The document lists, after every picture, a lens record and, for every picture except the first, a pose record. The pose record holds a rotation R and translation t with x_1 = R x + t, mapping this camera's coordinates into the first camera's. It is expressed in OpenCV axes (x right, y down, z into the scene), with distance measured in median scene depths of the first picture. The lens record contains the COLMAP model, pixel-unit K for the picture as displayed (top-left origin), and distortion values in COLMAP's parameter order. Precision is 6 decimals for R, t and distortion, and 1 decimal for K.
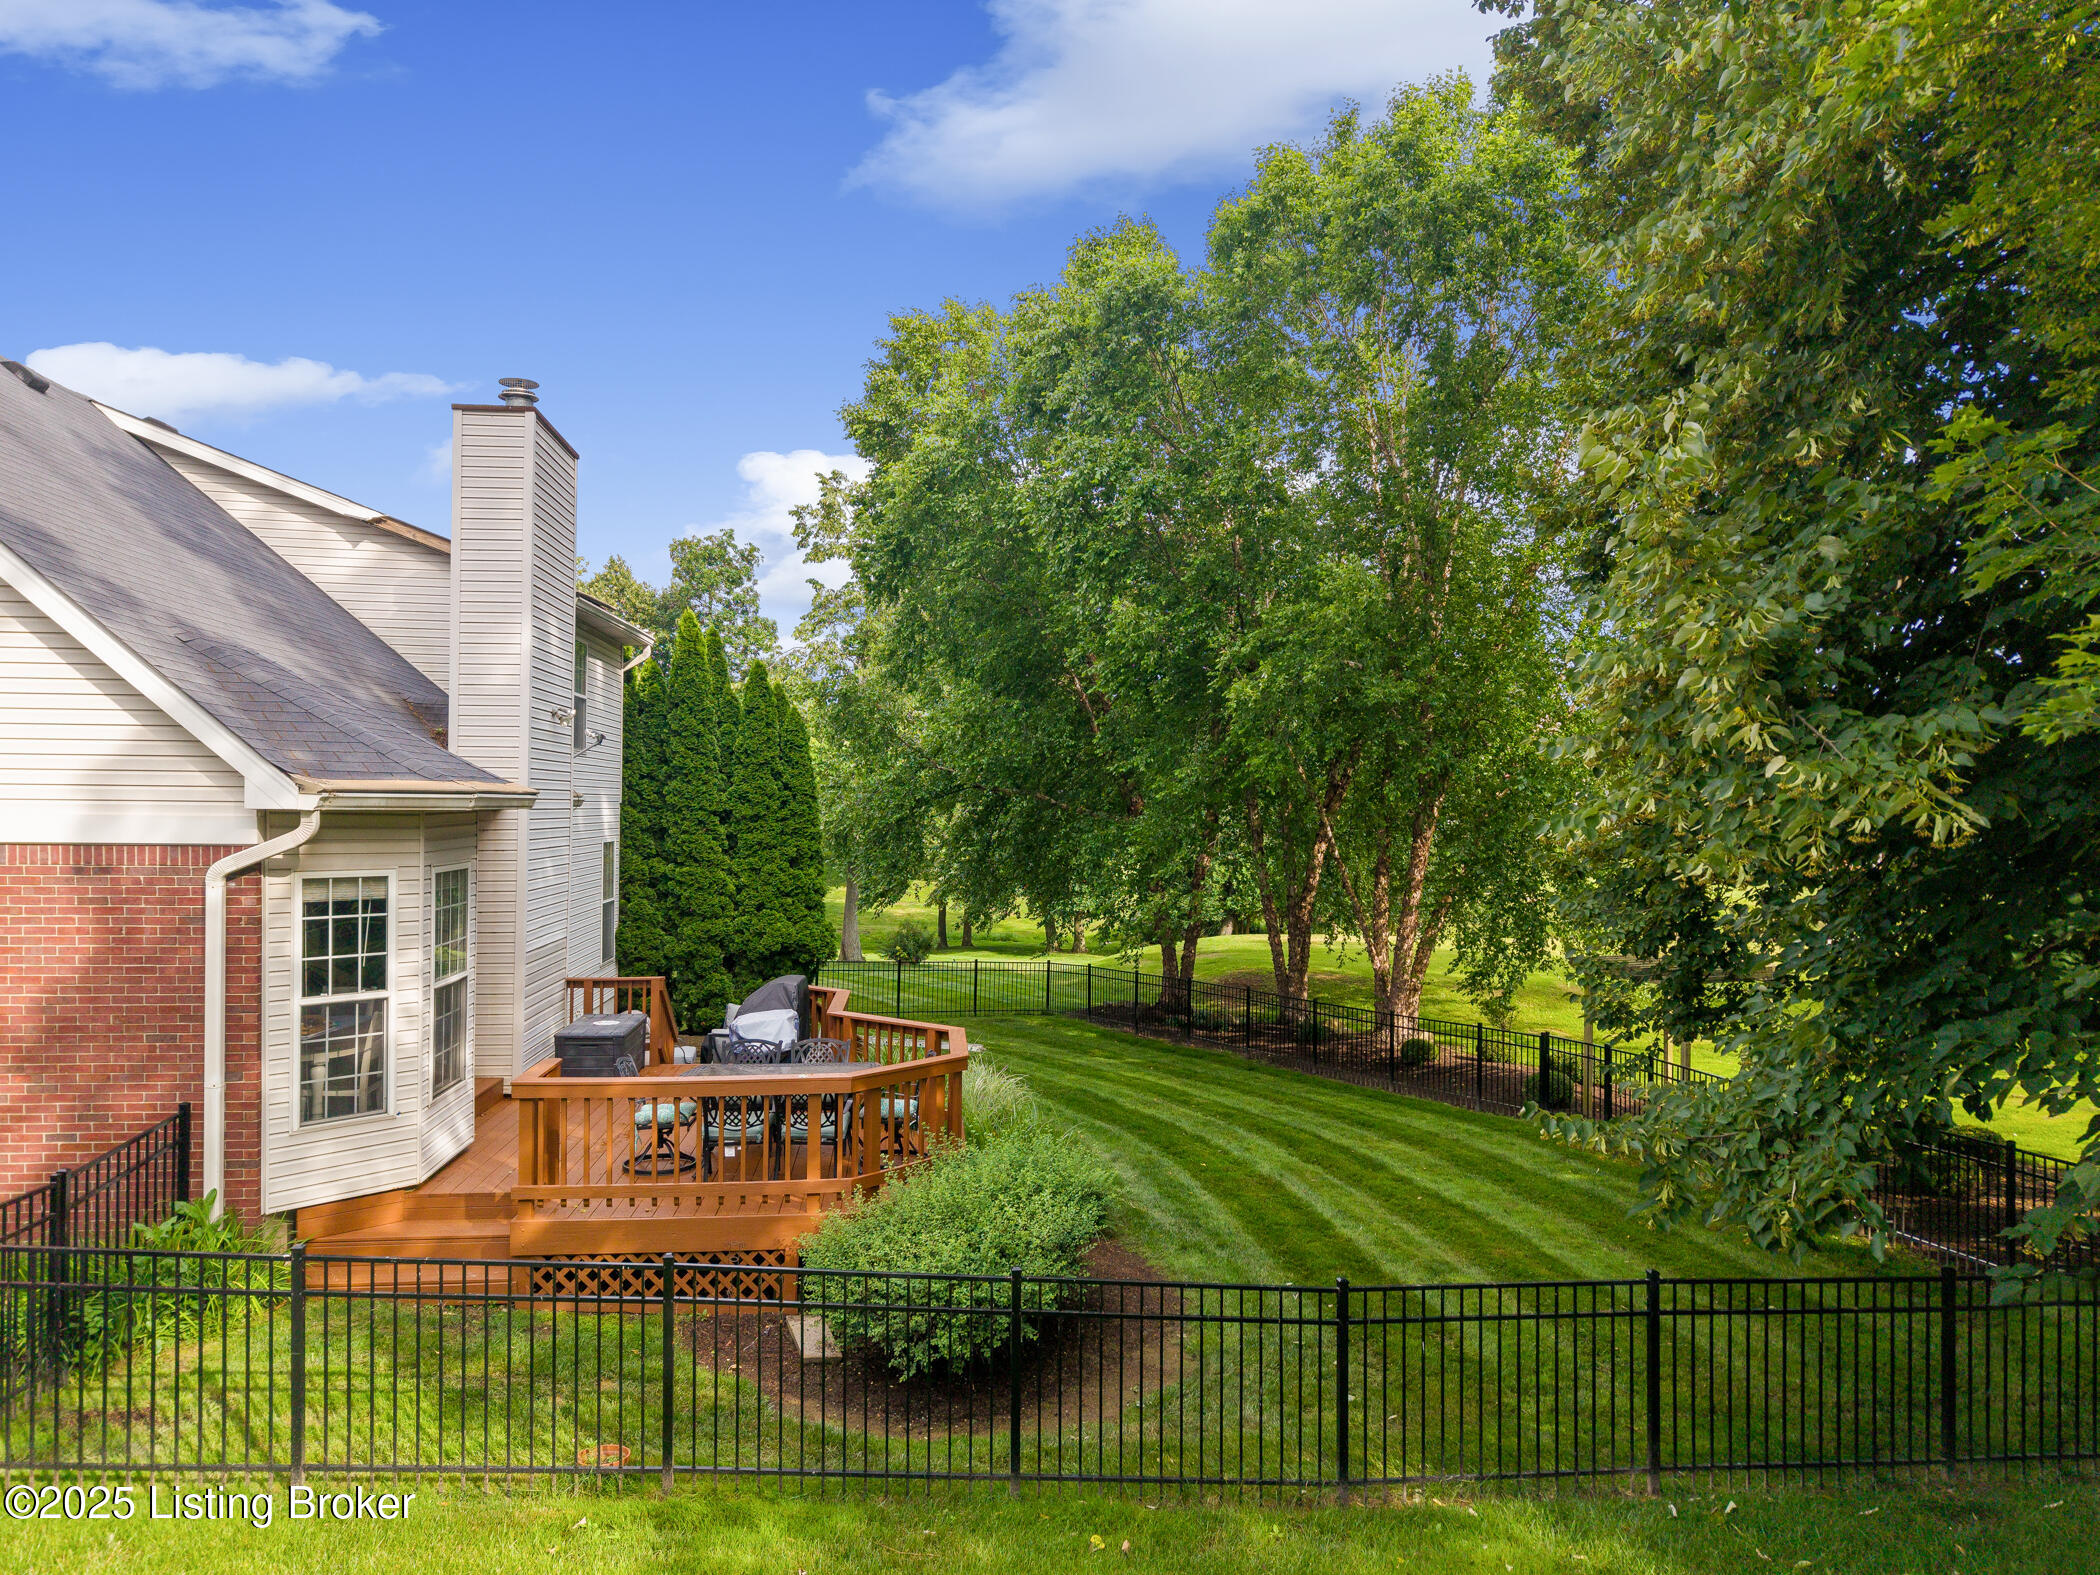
lens RADIAL K [[1412.0, 0, 1054.0], [0, 1412.0, 814.8], [0, 0, 1]] dist [0.020381, -0.003191]
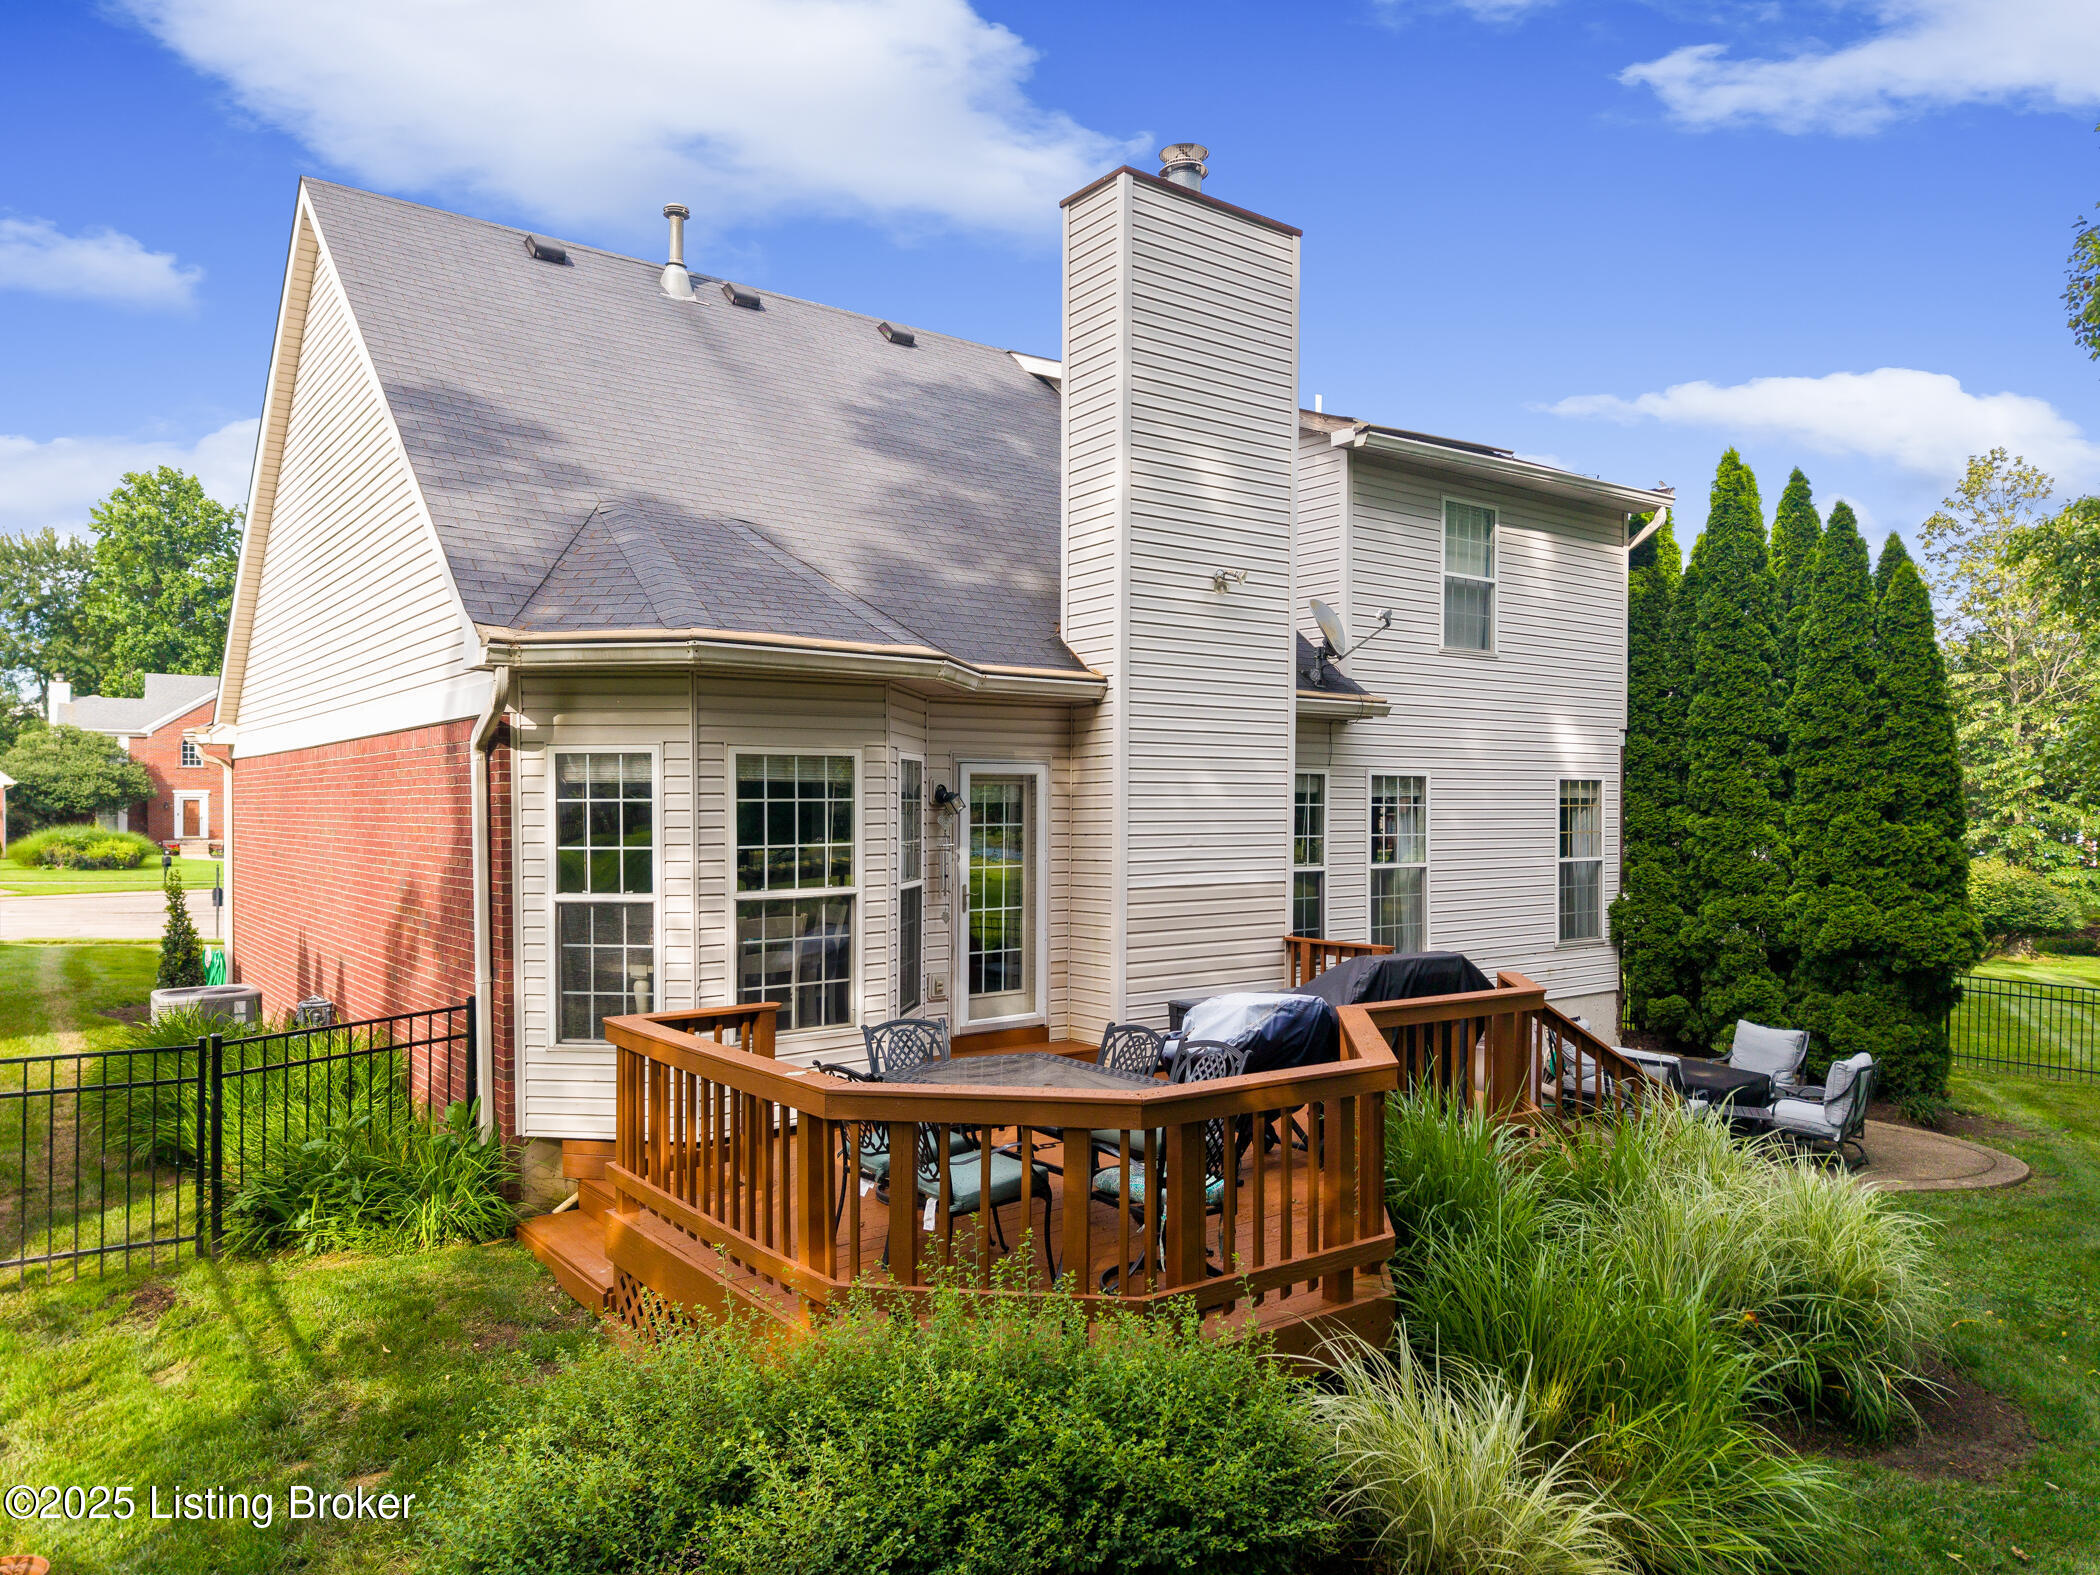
lens RADIAL K [[1412.0, 0, 1054.0], [0, 1412.0, 814.8], [0, 0, 1]] dist [0.020381, -0.003191]
pose [[0.524211, -0.006500, -0.851564, 0.164507], [0.001874, 0.999977, -0.006479, 0.040414], [0.851586, 0.001801, 0.524211, 0.372439]]
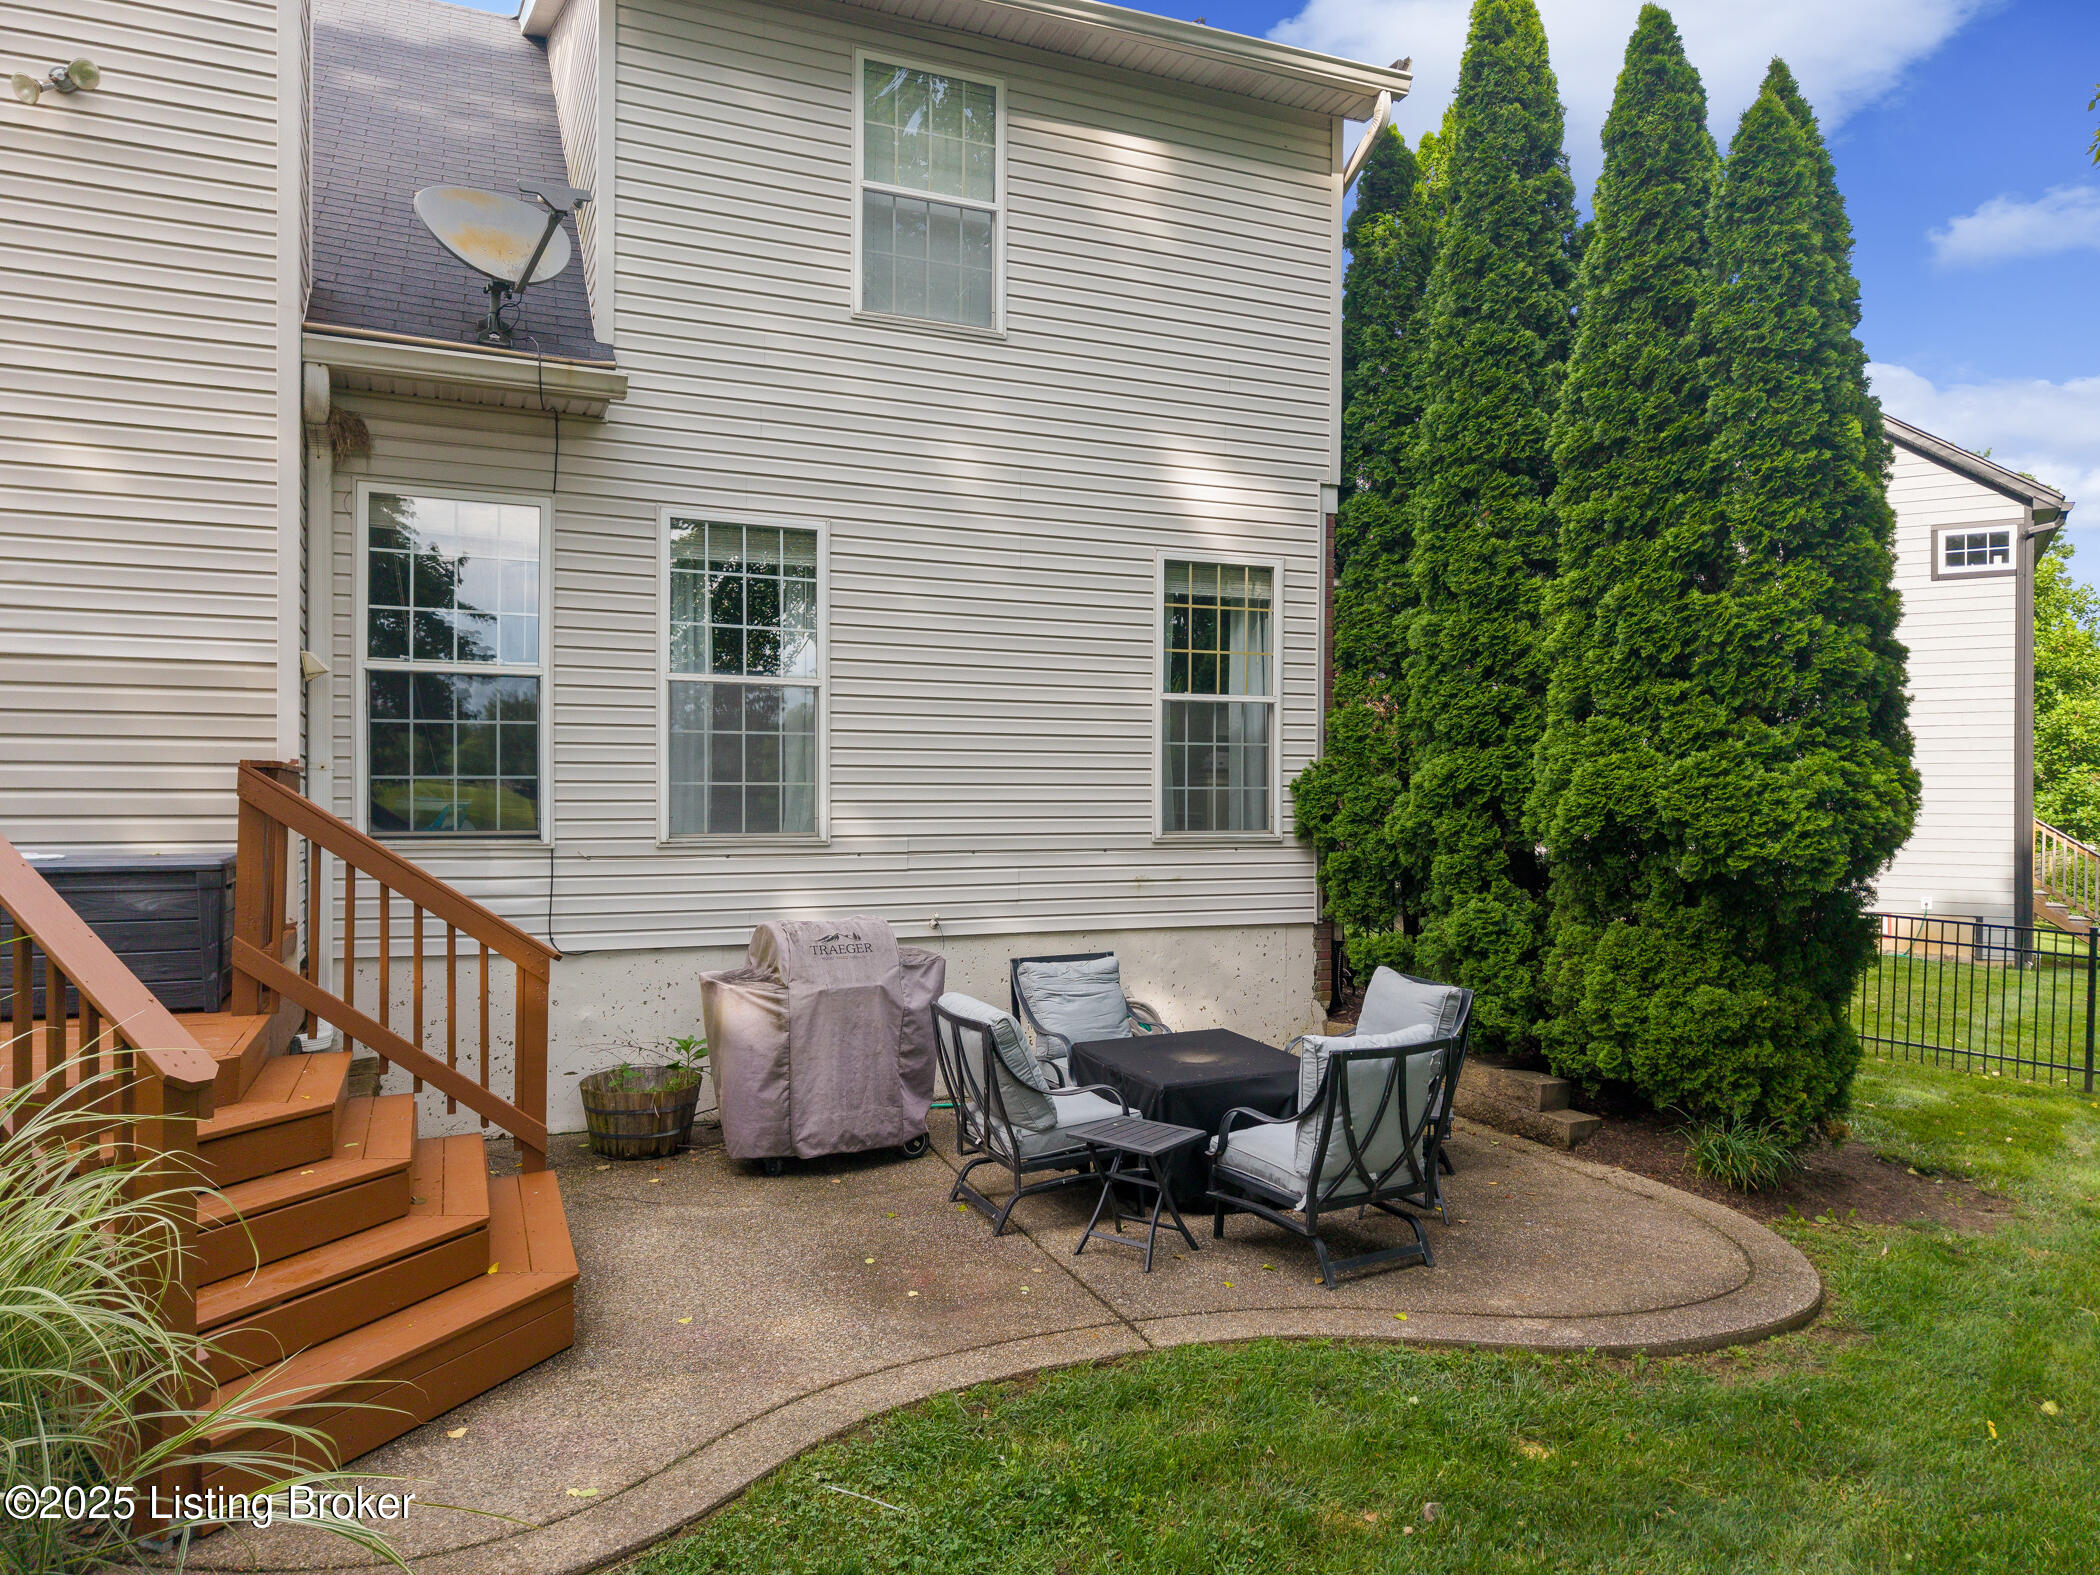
lens RADIAL K [[1402.4, 0, 1053.8], [0, 1402.4, 797.2], [0, 0, 1]] dist [0.024303, -0.023741]
pose [[0.294183, -0.011054, -0.955685, 0.079161], [-0.004321, 0.999908, -0.012896, 0.094016], [0.955739, 0.007923, 0.294108, 0.803430]]
